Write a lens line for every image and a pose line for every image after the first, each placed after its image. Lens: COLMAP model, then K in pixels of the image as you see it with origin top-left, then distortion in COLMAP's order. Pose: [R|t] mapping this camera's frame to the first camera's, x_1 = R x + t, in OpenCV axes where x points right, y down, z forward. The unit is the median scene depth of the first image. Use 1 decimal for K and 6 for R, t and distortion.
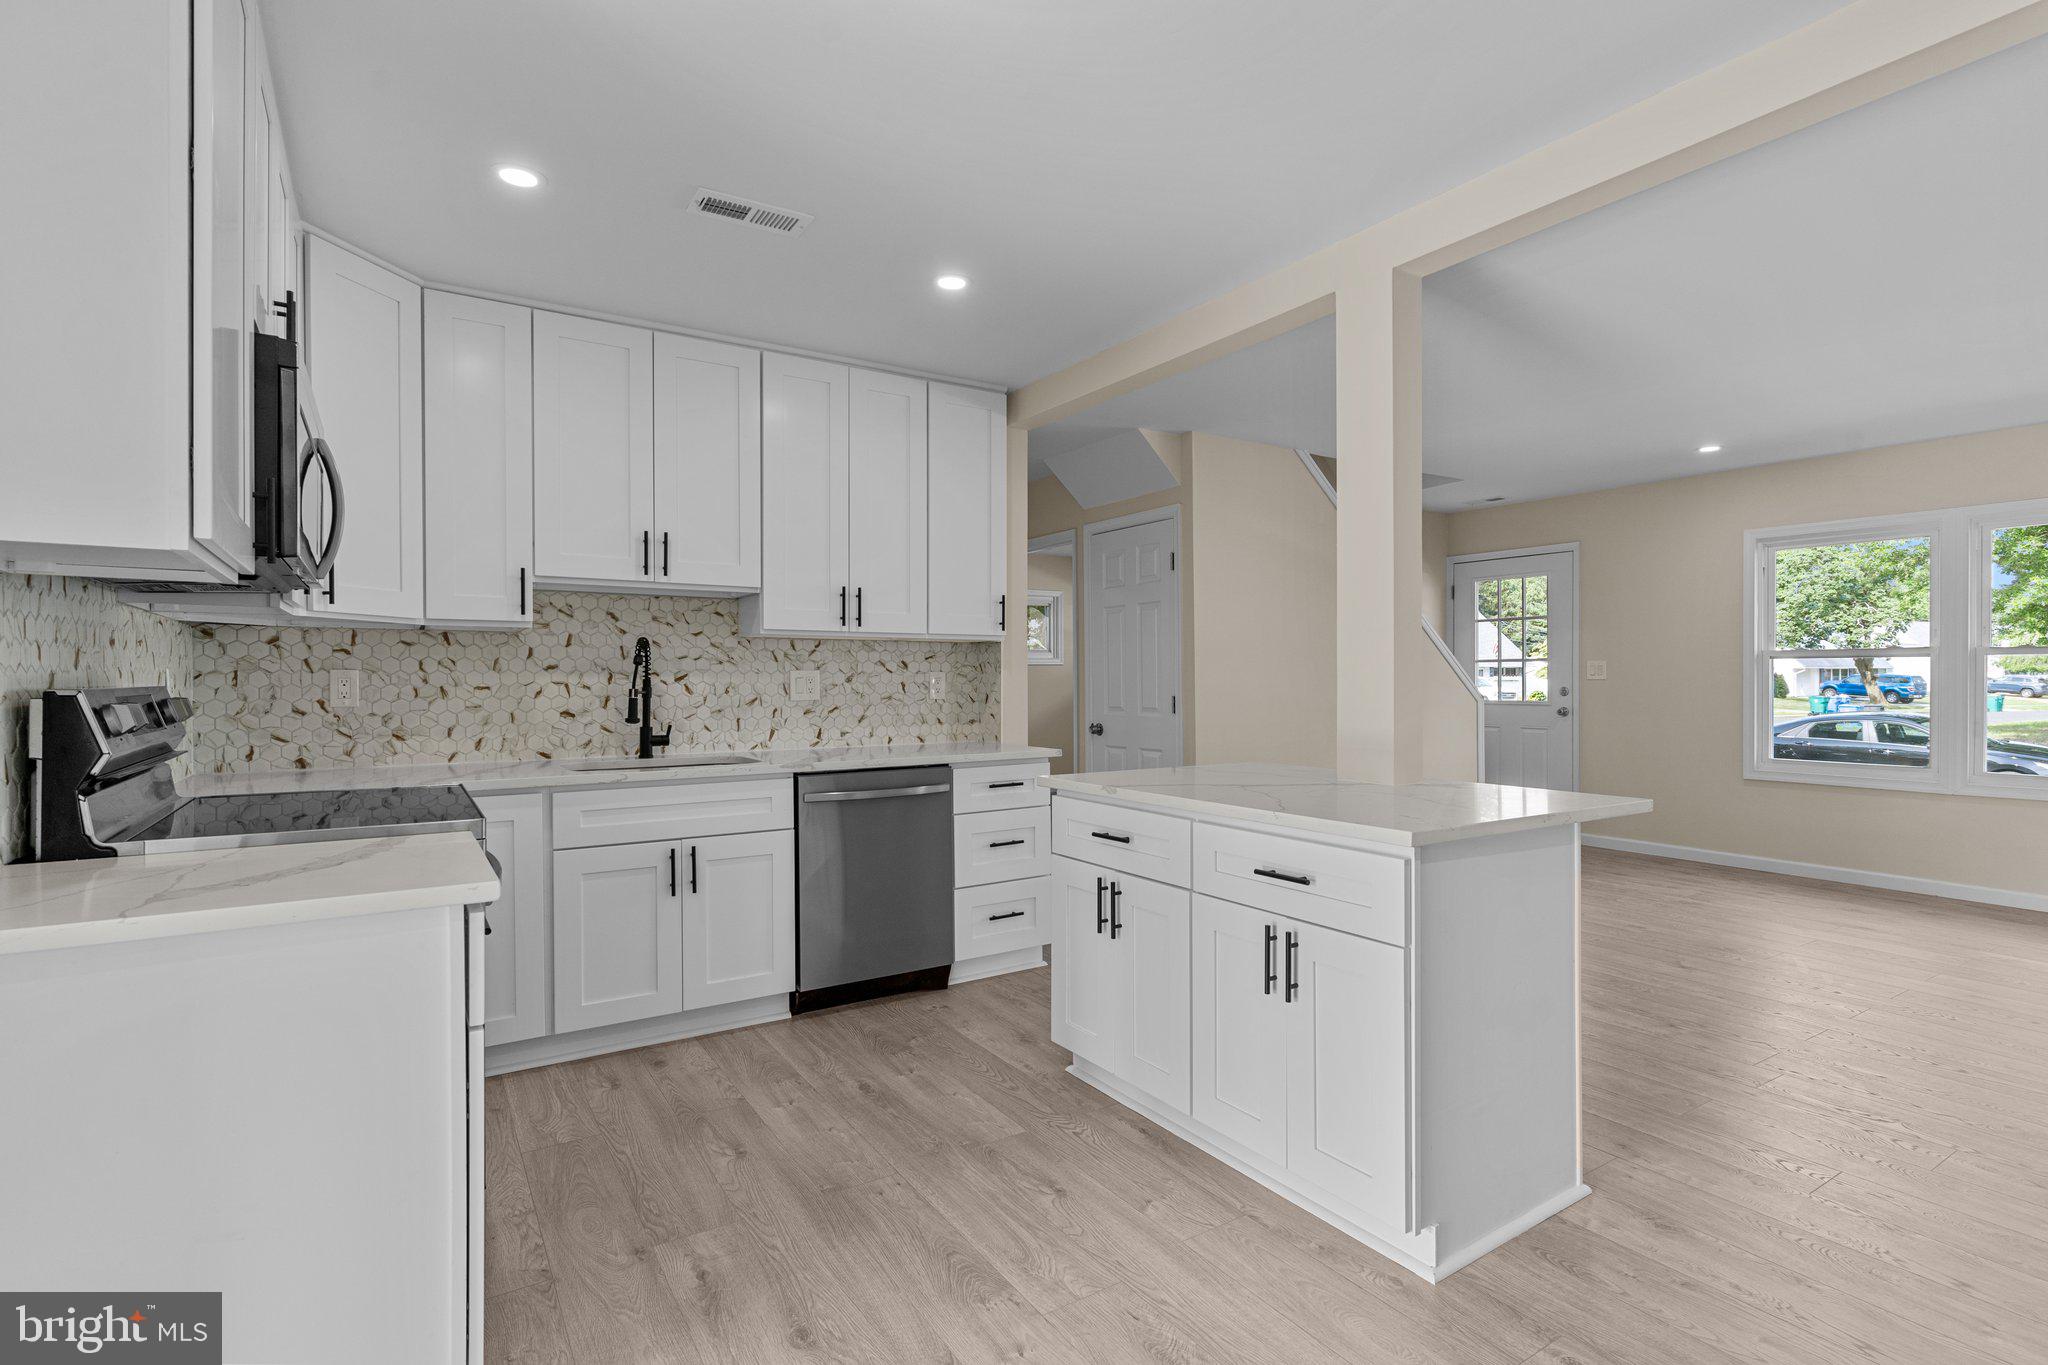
lens RADIAL K [[981.1, 0, 1028.2], [0, 981.1, 688.6], [0, 0, 1]] dist [0.000895, 0.000223]
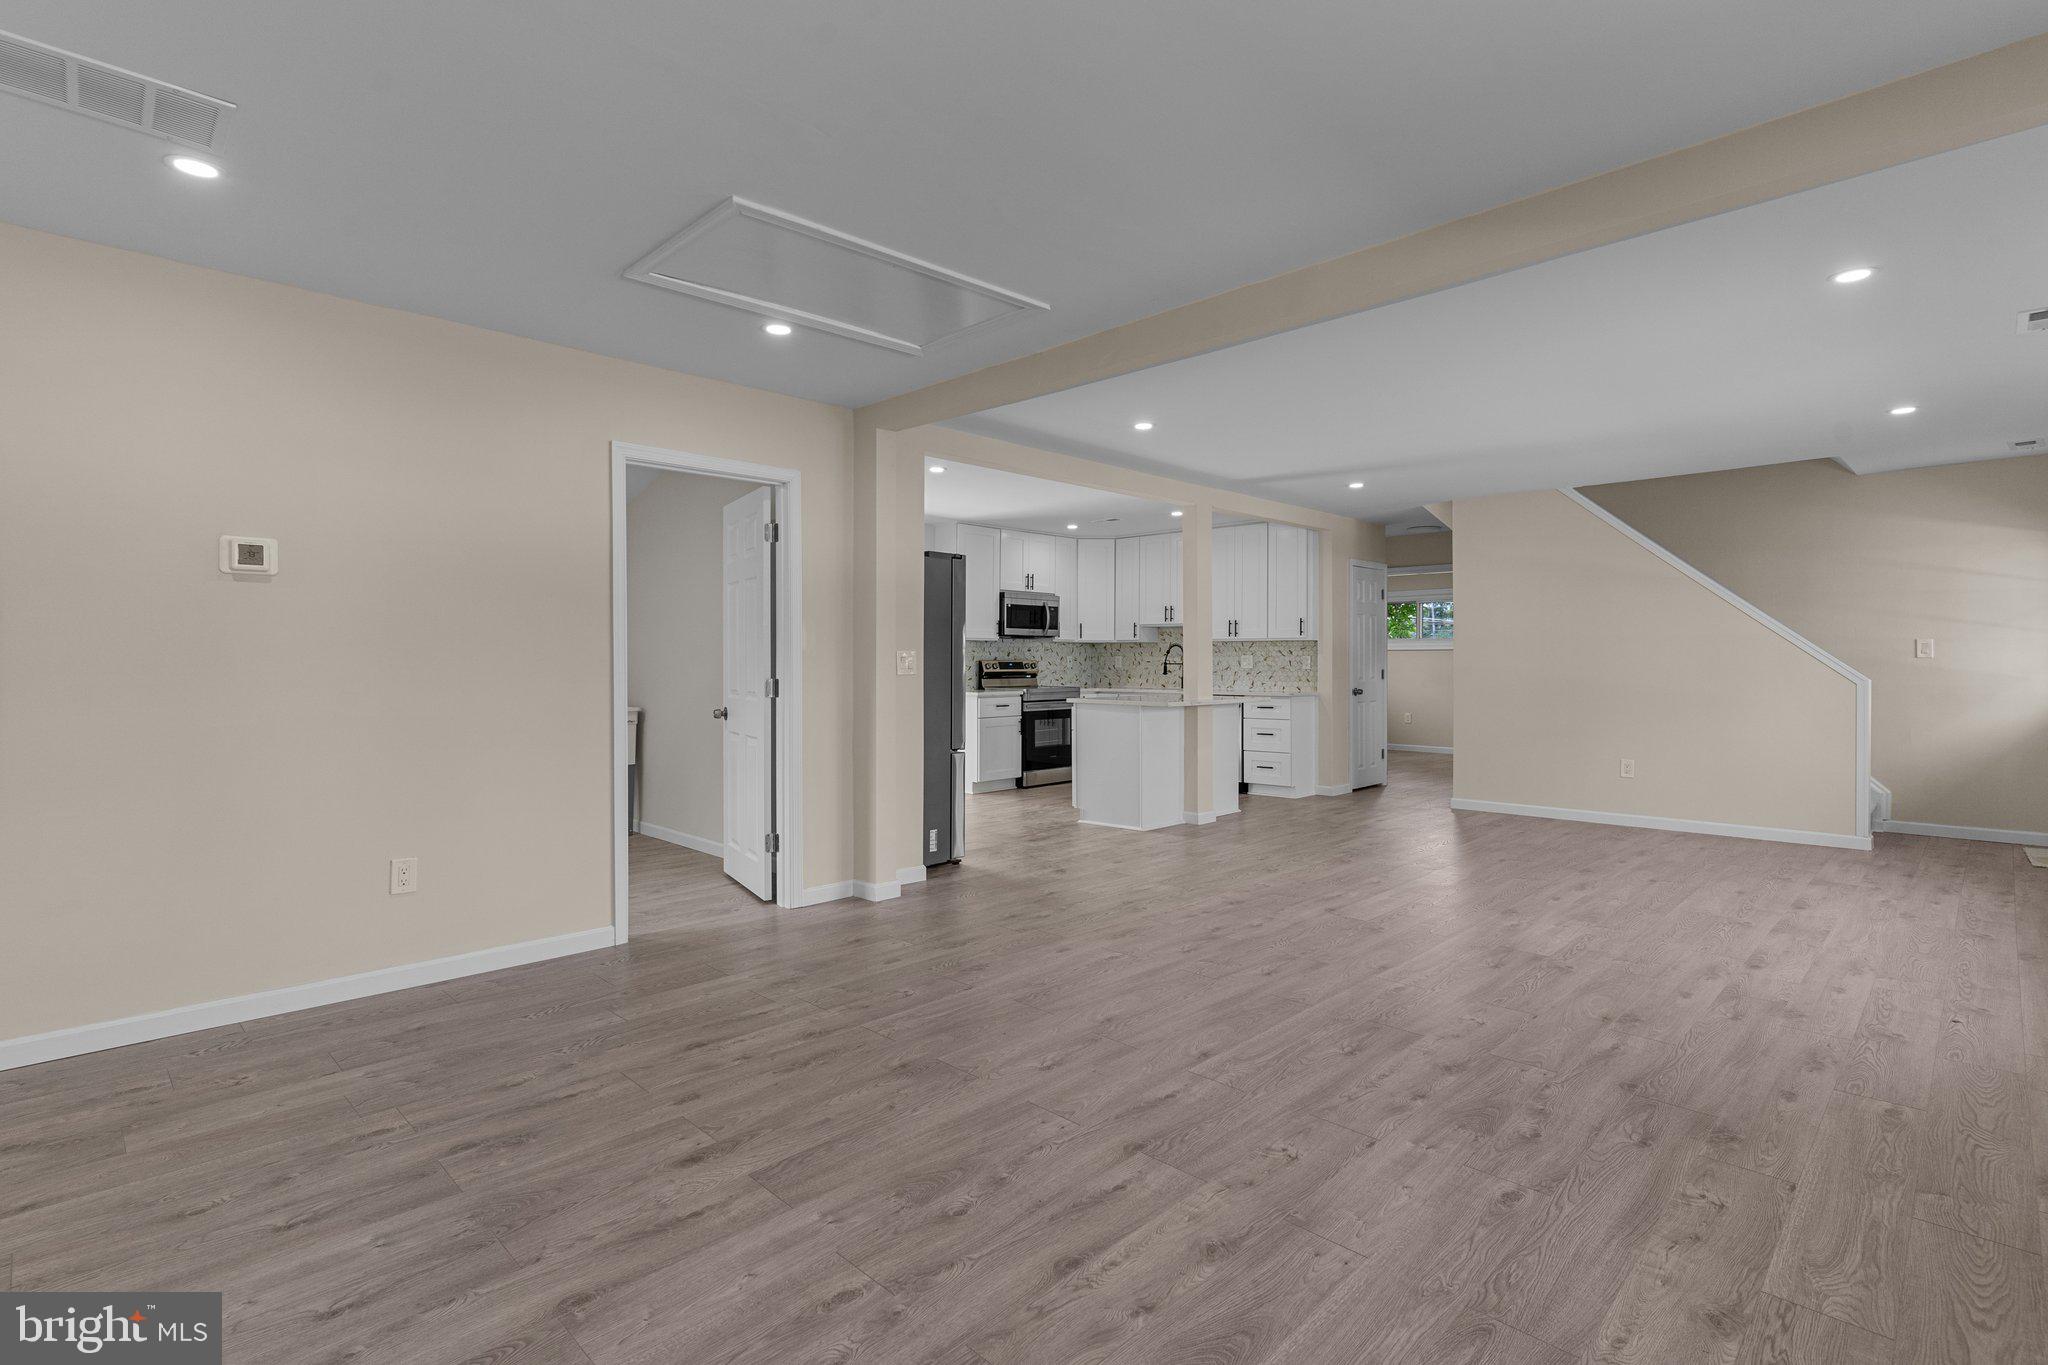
lens RADIAL K [[971.4, 0, 1024.0], [0, 971.4, 682.5], [0, 0, 1]] dist [-0.001947, 0.000394]
pose [[0.211634, 0.024606, -0.977039, 2.172000], [-0.011606, 0.999676, 0.022662, -0.000363], [0.977280, 0.006544, 0.211851, 0.014966]]
